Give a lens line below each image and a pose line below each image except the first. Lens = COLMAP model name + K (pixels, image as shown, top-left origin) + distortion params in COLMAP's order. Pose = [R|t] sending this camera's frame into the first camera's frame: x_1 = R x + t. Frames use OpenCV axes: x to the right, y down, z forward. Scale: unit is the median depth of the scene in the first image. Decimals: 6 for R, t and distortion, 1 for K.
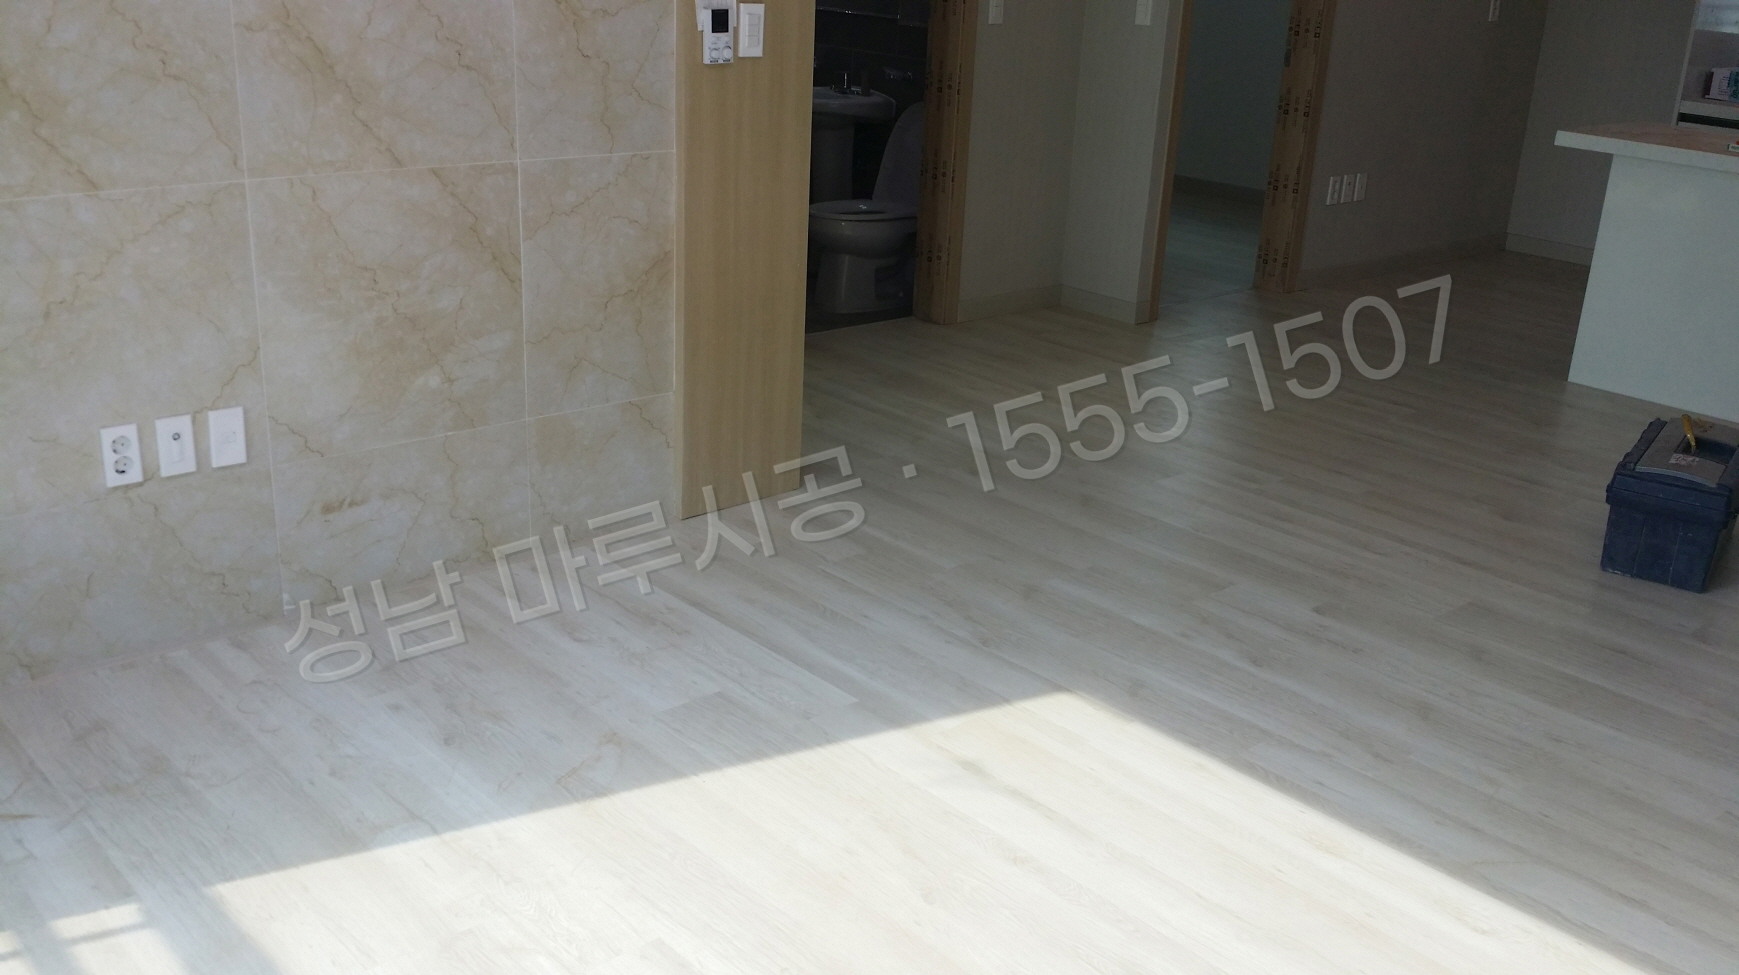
lens RADIAL K [[1608.0, 0, 869.5], [0, 1608.0, 487.5], [0, 0, 1]] dist [0.003421, 0.005891]
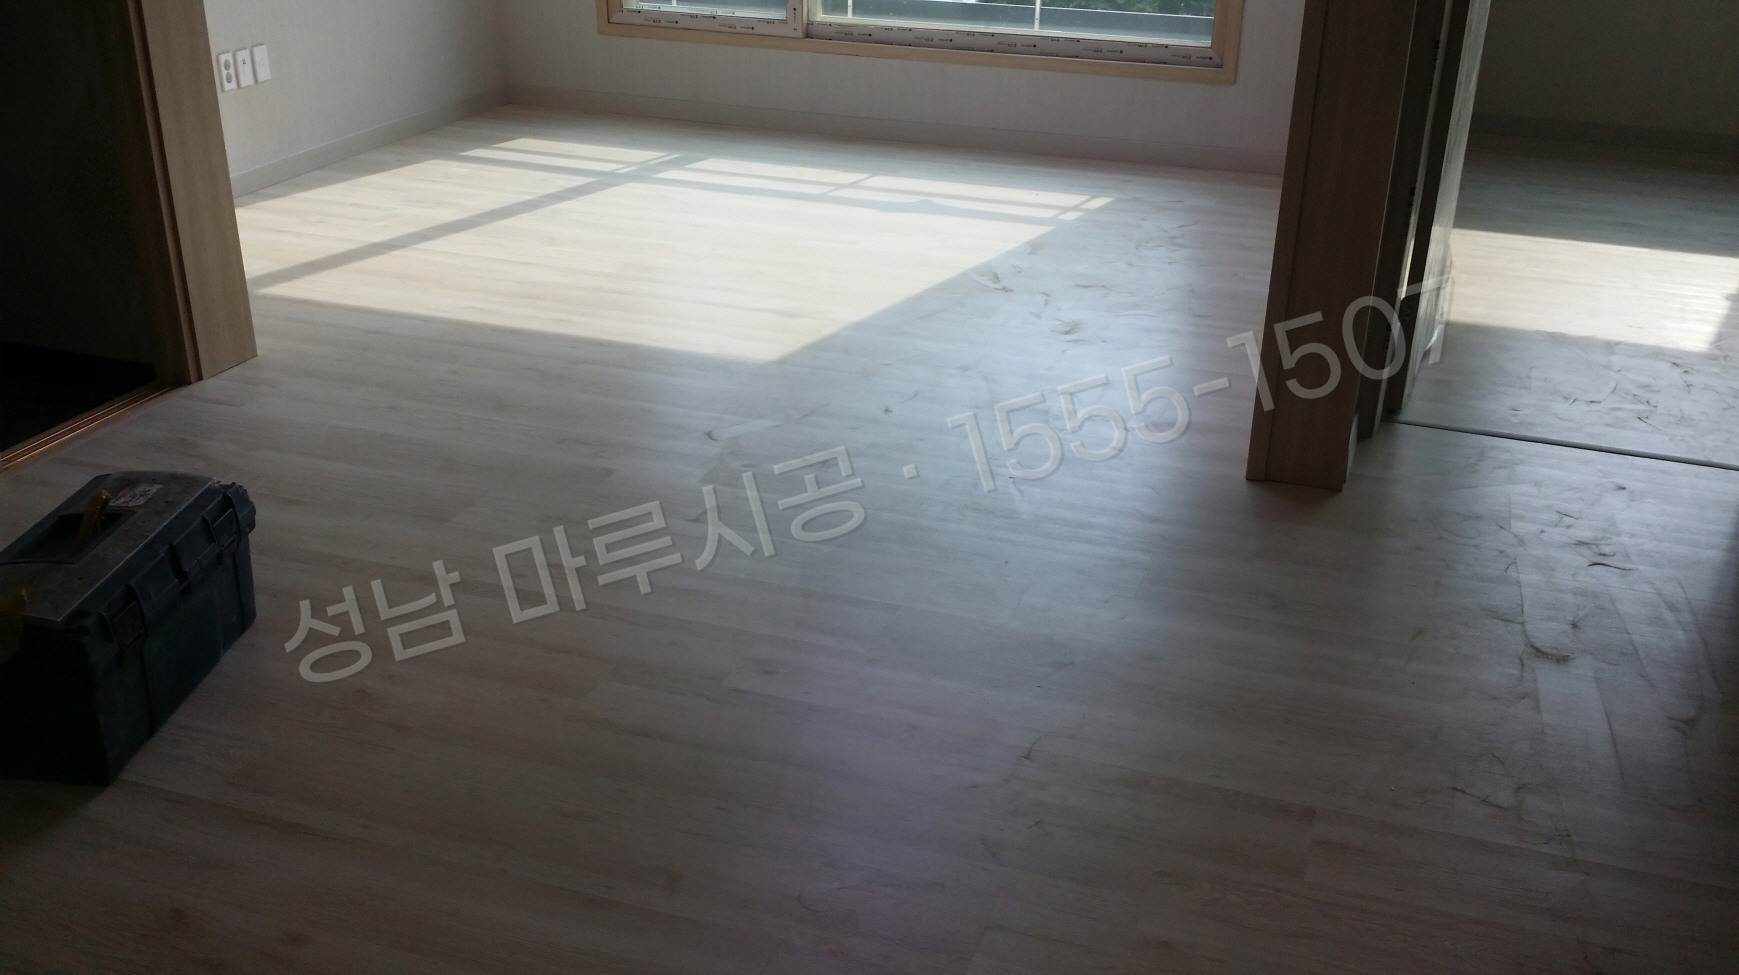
lens RADIAL K [[1608.0, 0, 869.5], [0, 1608.0, 487.5], [0, 0, 1]] dist [0.003421, 0.005891]
pose [[-0.870733, 0.152194, -0.467612, 0.718891], [-0.221042, 0.728295, 0.648635, -0.695750], [0.439278, 0.668150, -0.600509, 2.002538]]
